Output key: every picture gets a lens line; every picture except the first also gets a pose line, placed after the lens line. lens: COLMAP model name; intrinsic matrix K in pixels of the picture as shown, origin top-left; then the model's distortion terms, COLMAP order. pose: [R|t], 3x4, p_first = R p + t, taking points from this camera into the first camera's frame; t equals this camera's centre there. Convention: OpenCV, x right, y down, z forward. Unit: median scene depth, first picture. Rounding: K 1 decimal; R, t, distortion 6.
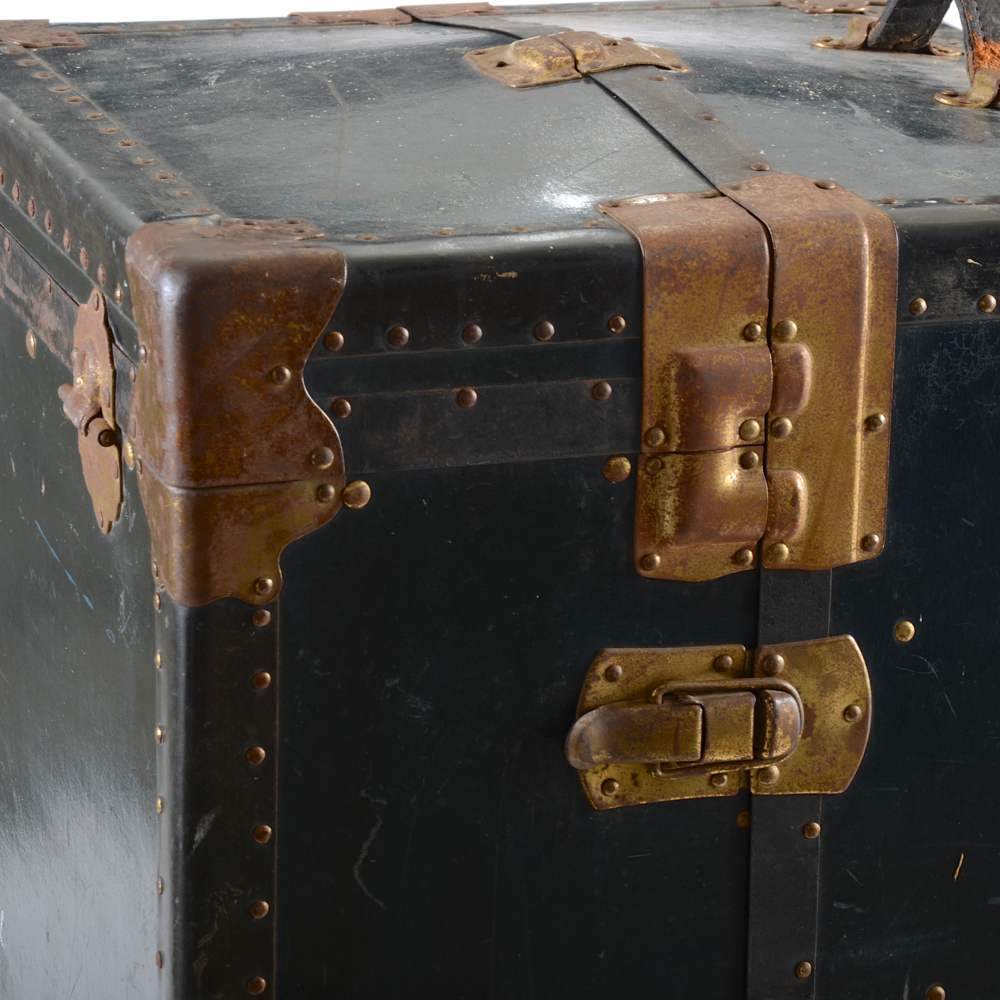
lens RADIAL K [[4775.7, 0, 502.9], [0, 4775.7, 501.6], [0, 0, 1]] dist [0.594574, 0.000000]
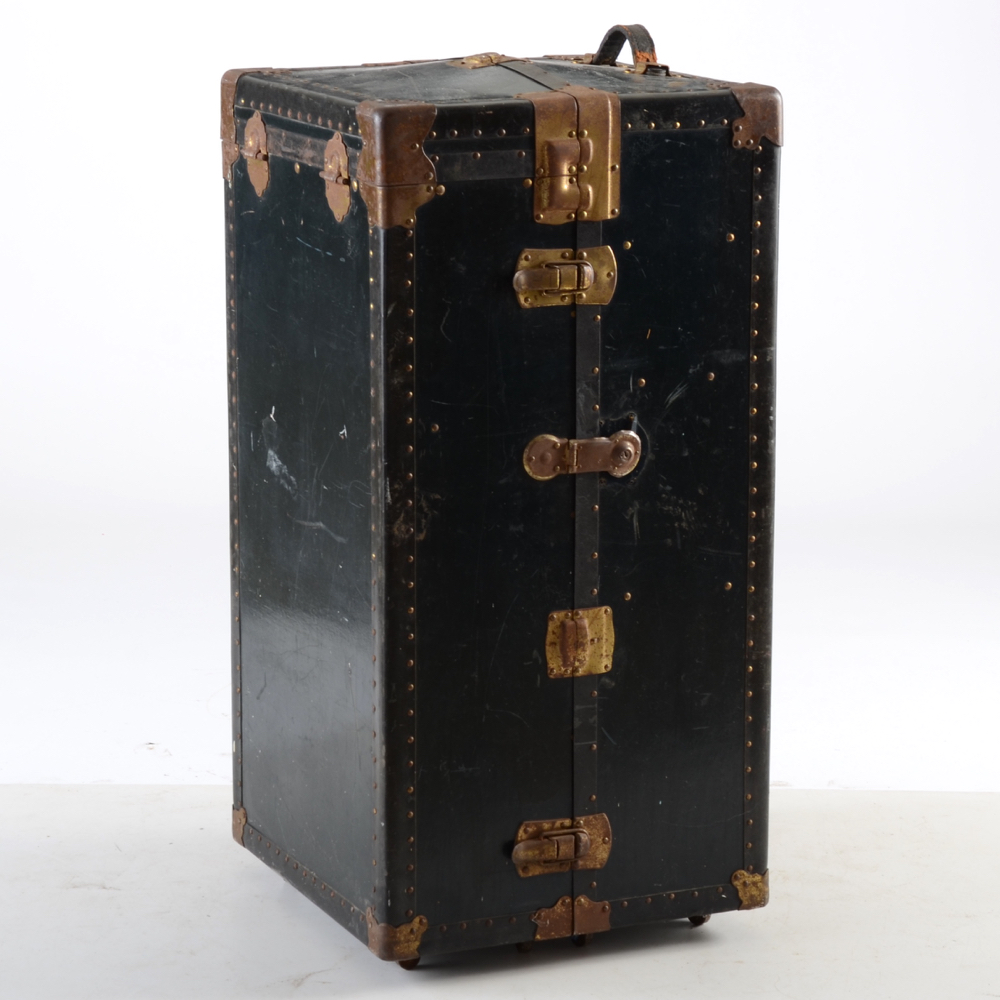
lens RADIAL K [[3409.0, 0, 499.9], [0, 3409.0, 500.4], [0, 0, 1]] dist [-0.236468, 0.000000]
pose [[0.995977, -0.041213, 0.079573, -0.159830], [0.043949, 0.998490, -0.032949, 0.245542], [-0.078095, 0.036314, 0.996284, -1.002783]]
